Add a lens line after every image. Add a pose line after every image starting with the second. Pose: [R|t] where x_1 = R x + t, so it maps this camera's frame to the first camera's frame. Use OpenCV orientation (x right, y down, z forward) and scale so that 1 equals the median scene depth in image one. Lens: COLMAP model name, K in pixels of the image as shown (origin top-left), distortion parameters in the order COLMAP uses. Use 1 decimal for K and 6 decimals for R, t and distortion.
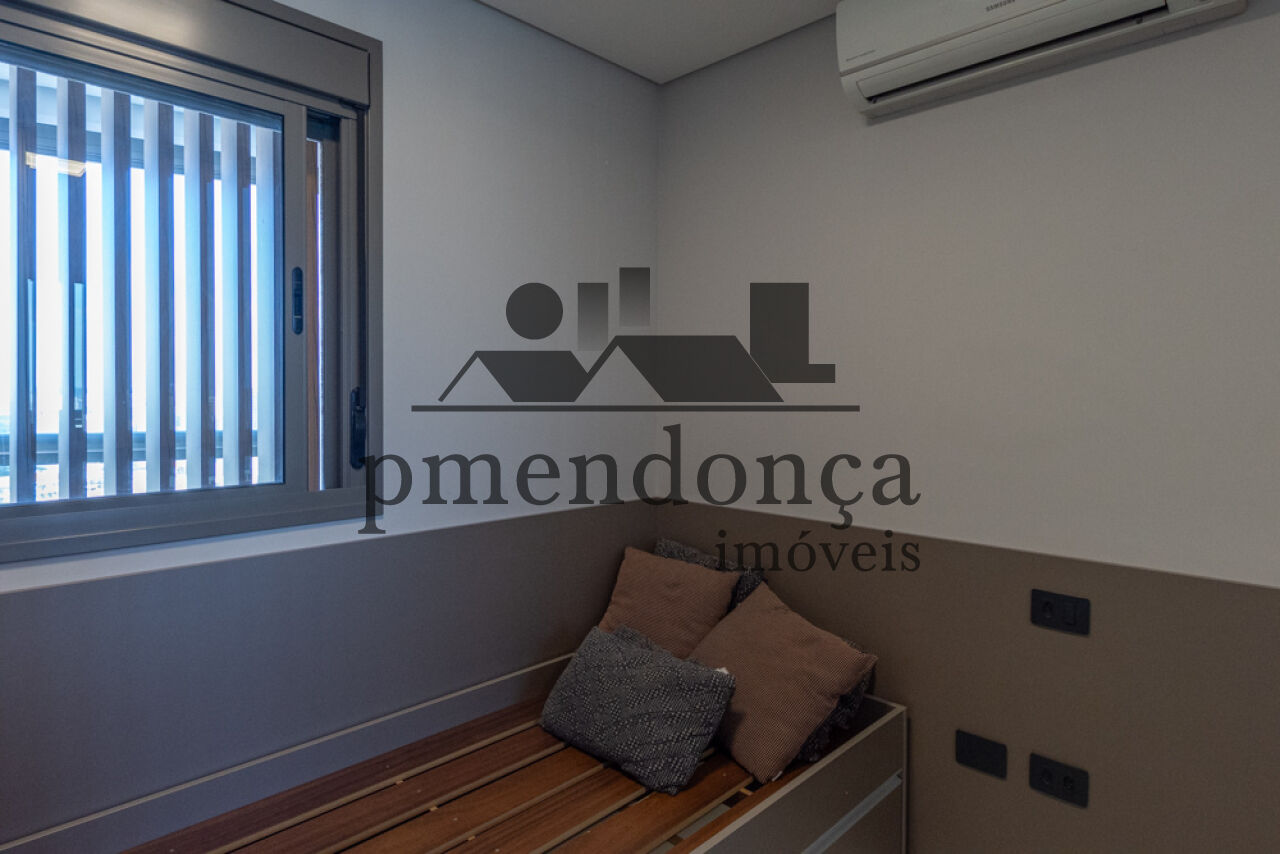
lens RADIAL K [[704.1, 0, 661.7], [0, 704.1, 421.9], [0, 0, 1]] dist [0.005230, 0.000955]
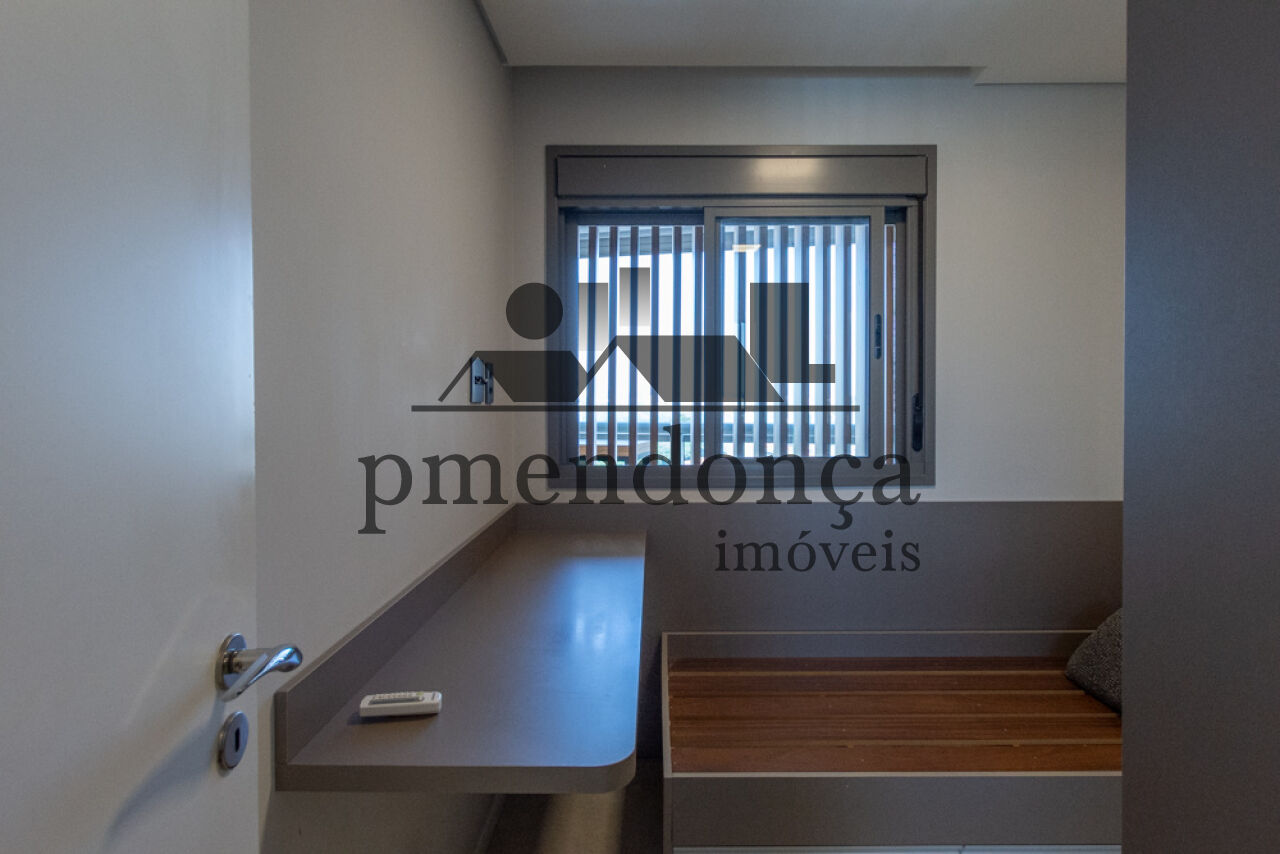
lens RADIAL K [[704.1, 0, 661.7], [0, 704.1, 421.9], [0, 0, 1]] dist [0.005230, 0.000955]
pose [[0.701736, 0.021433, -0.712115, 0.216330], [0.001006, 0.999517, 0.031074, -0.037756], [0.712437, -0.022522, 0.701375, -0.356493]]
